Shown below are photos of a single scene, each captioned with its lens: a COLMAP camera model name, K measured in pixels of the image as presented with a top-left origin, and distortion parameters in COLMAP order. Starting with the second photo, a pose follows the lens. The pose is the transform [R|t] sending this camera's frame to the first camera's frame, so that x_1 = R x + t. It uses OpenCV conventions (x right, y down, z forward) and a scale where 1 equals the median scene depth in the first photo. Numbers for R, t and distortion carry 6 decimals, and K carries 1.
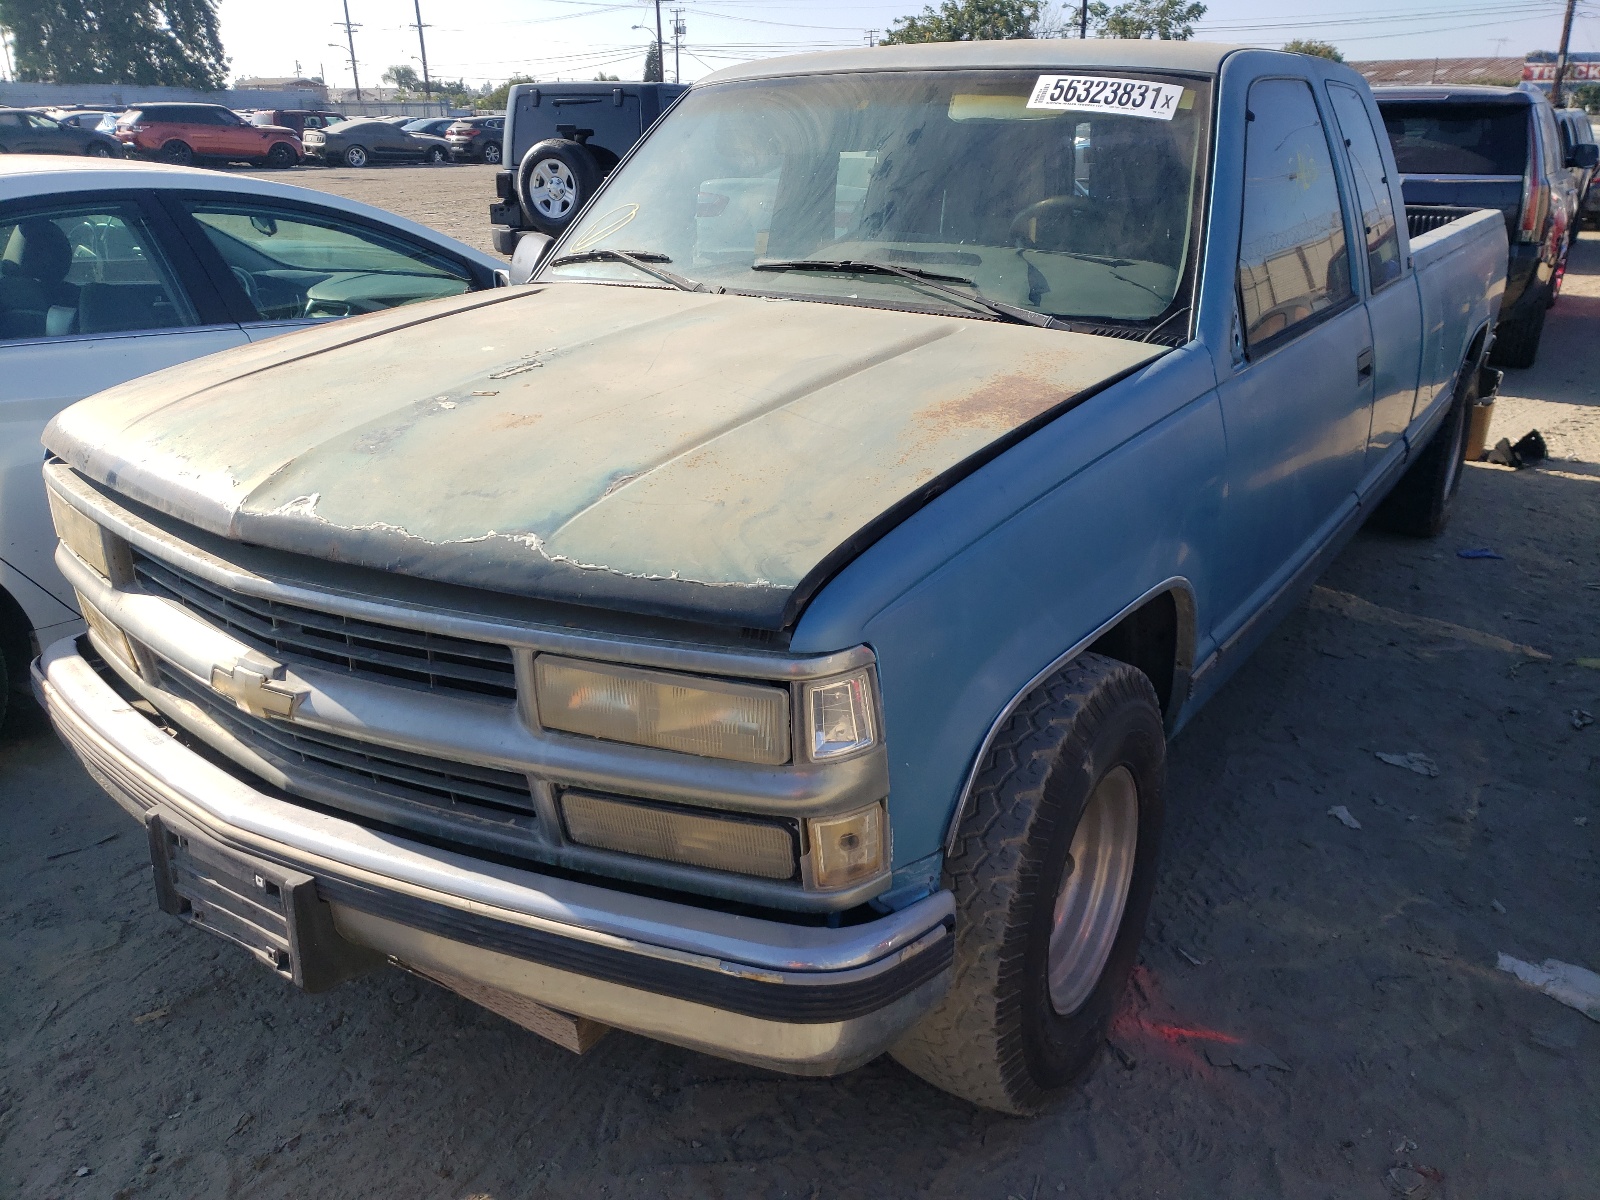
lens RADIAL K [[1277.7, 0, 800.0], [0, 1277.7, 600.0], [0, 0, 1]] dist [0.092873, -0.089171]
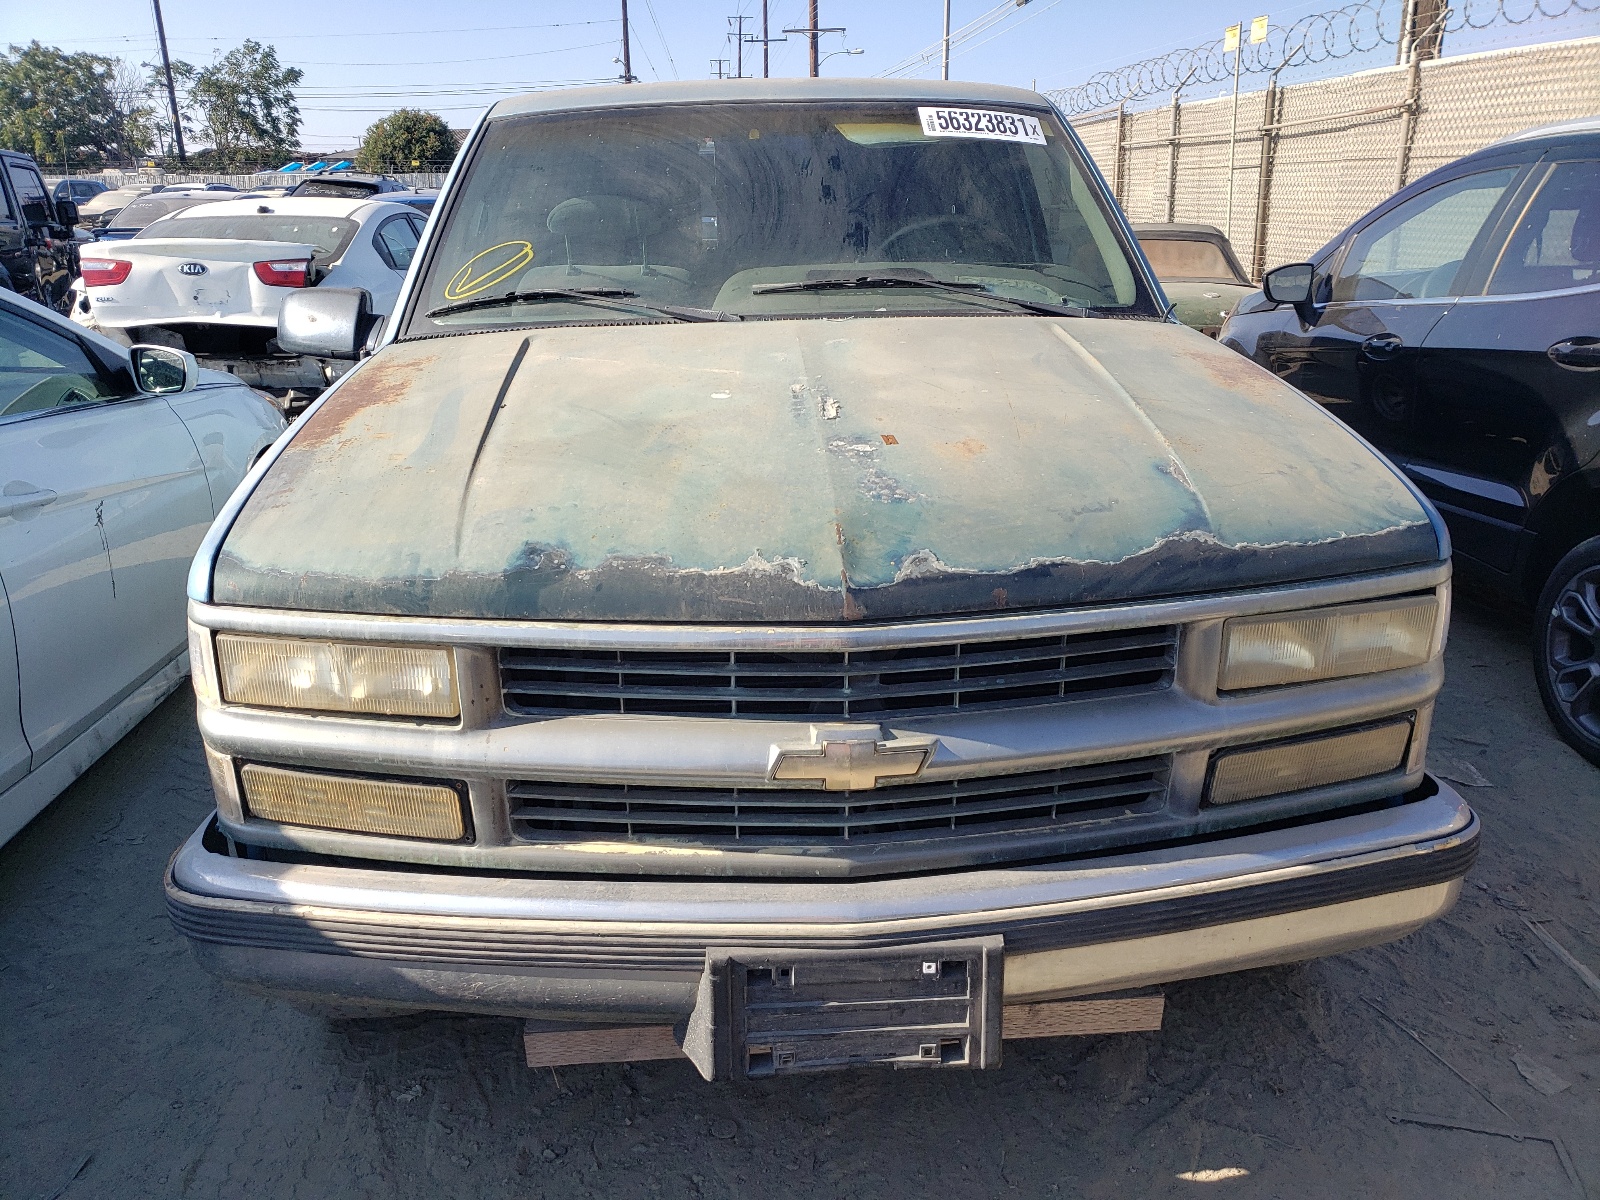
lens RADIAL K [[1277.7, 0, 800.0], [0, 1277.7, 600.0], [0, 0, 1]] dist [0.092873, -0.089171]
pose [[0.791905, -0.204905, 0.575239, -0.640306], [0.230849, 0.972568, 0.028638, -0.049981], [-0.565327, 0.110115, 0.817484, 0.202391]]
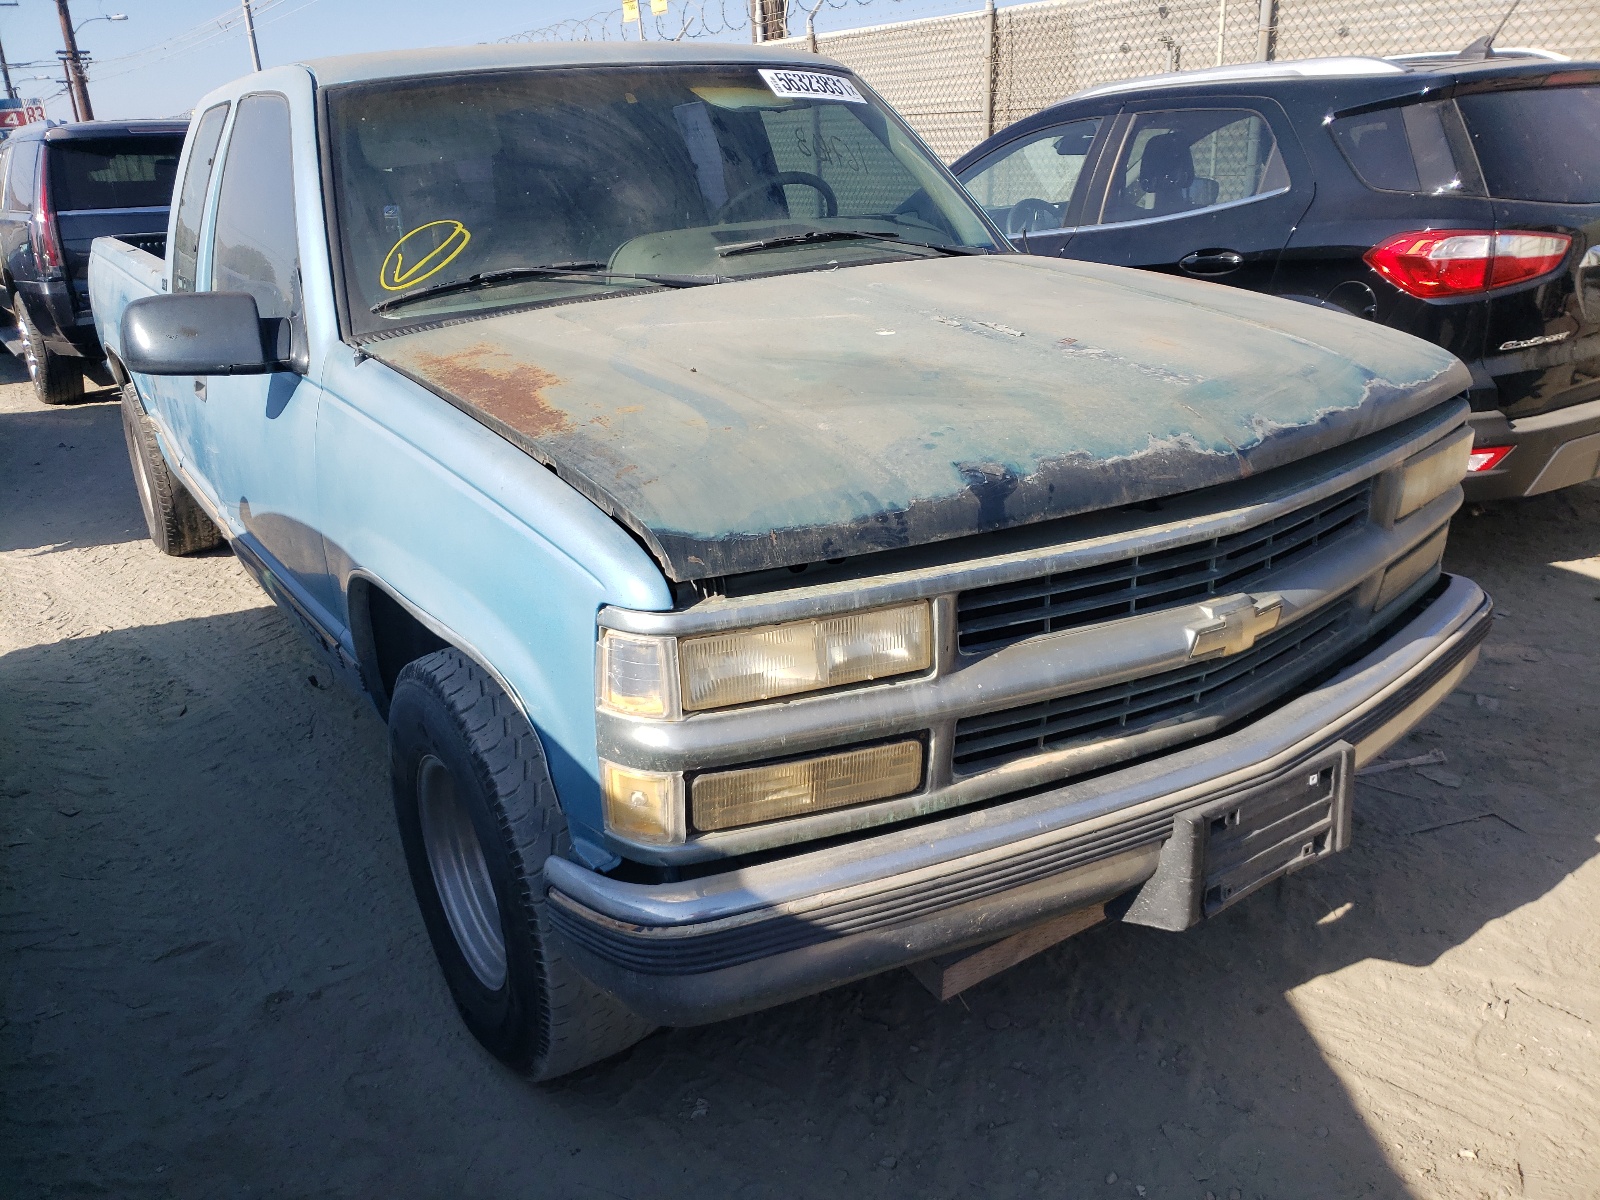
lens RADIAL K [[1281.9, 0, 800.0], [0, 1281.9, 600.0], [0, 0, 1]] dist [0.061757, -0.075540]
pose [[0.382562, -0.342117, 0.858255, -0.983558], [0.370004, 0.907907, 0.196982, -0.194544], [-0.846607, 0.242200, 0.473916, 0.553248]]
